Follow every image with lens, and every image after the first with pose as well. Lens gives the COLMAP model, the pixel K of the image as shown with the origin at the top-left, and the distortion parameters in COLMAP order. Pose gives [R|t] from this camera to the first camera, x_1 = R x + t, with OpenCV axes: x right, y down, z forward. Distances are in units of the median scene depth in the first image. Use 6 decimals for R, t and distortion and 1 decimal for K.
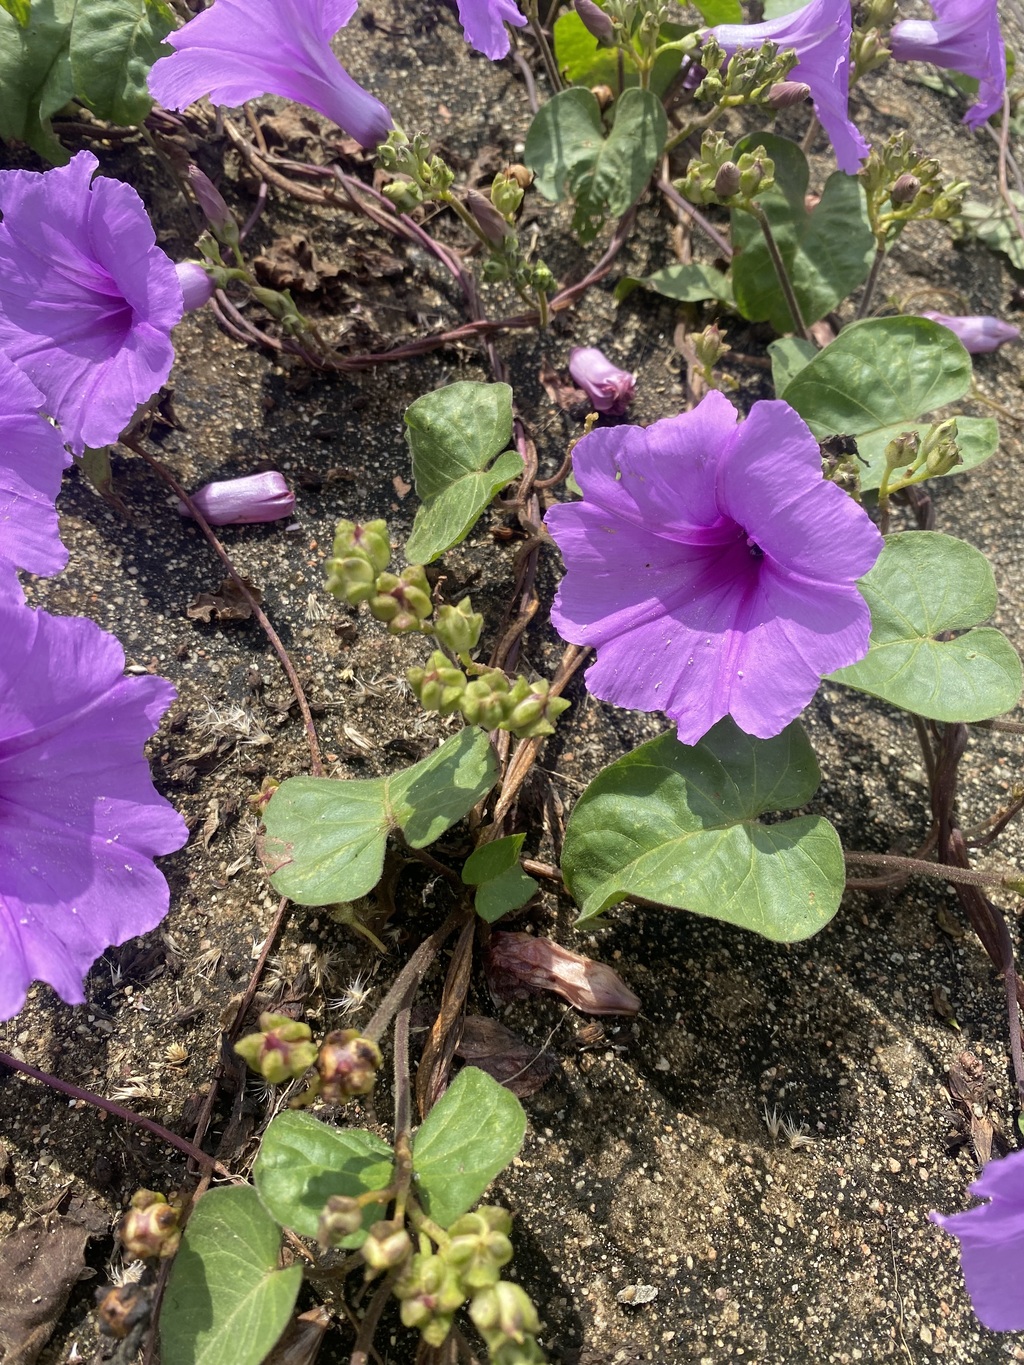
lens RADIAL K [[1051.5, 0, 511.6], [0, 1051.5, 679.6], [0, 0, 1]] dist [-0.021431, 0.002017]
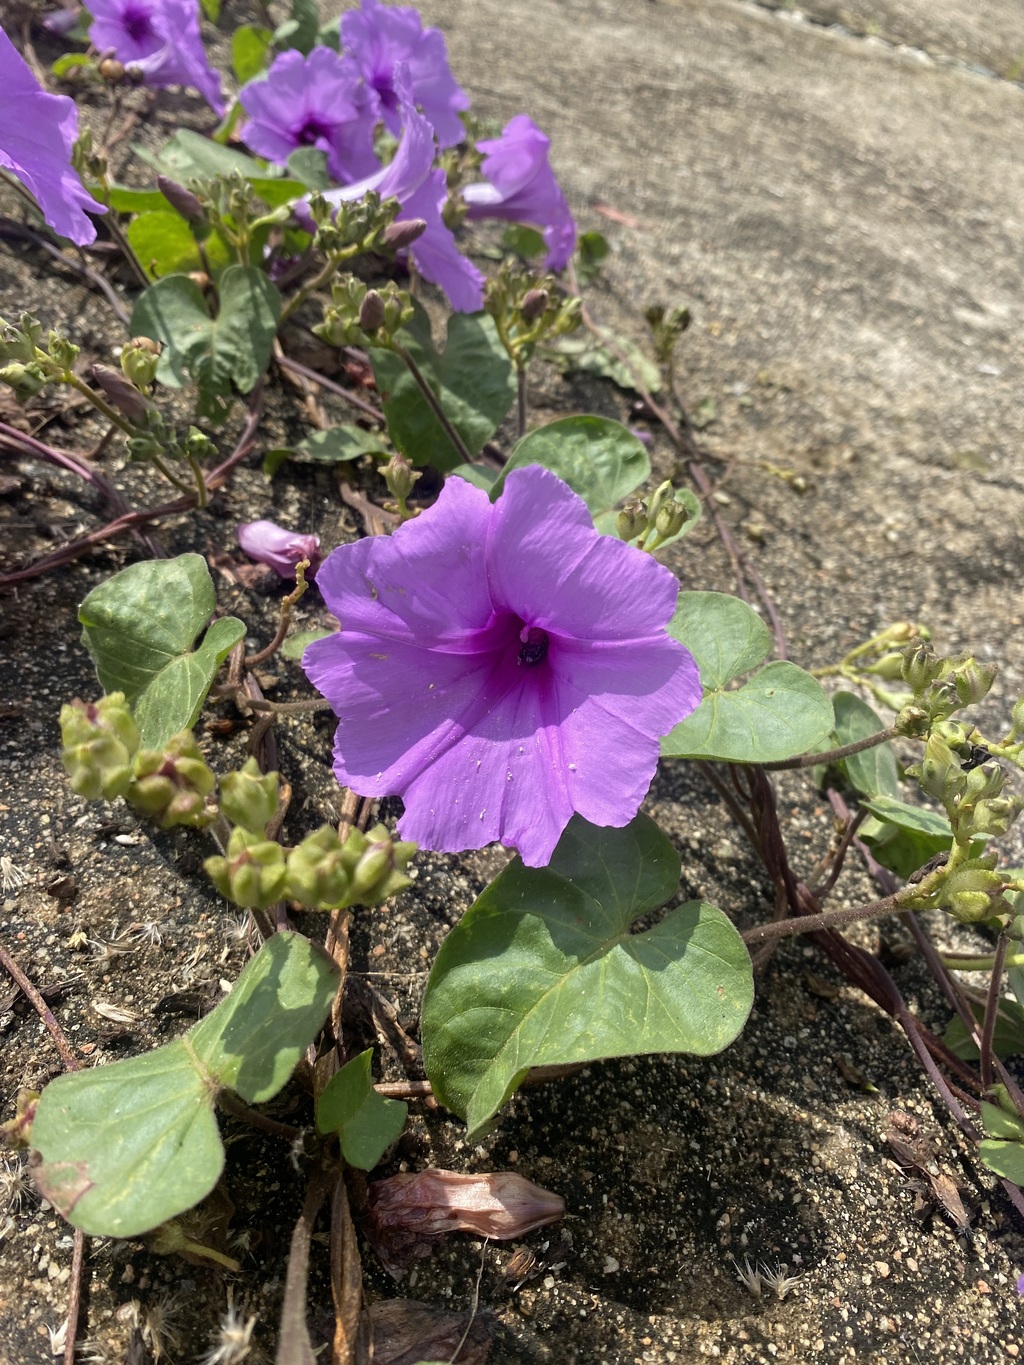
lens RADIAL K [[1051.5, 0, 513.5], [0, 1051.5, 686.2], [0, 0, 1]] dist [-0.021431, 0.002017]
pose [[0.907555, -0.237083, 0.346604, -0.098351], [0.304792, 0.939668, -0.155324, 0.043043], [-0.288869, 0.246607, 0.925062, 0.147564]]
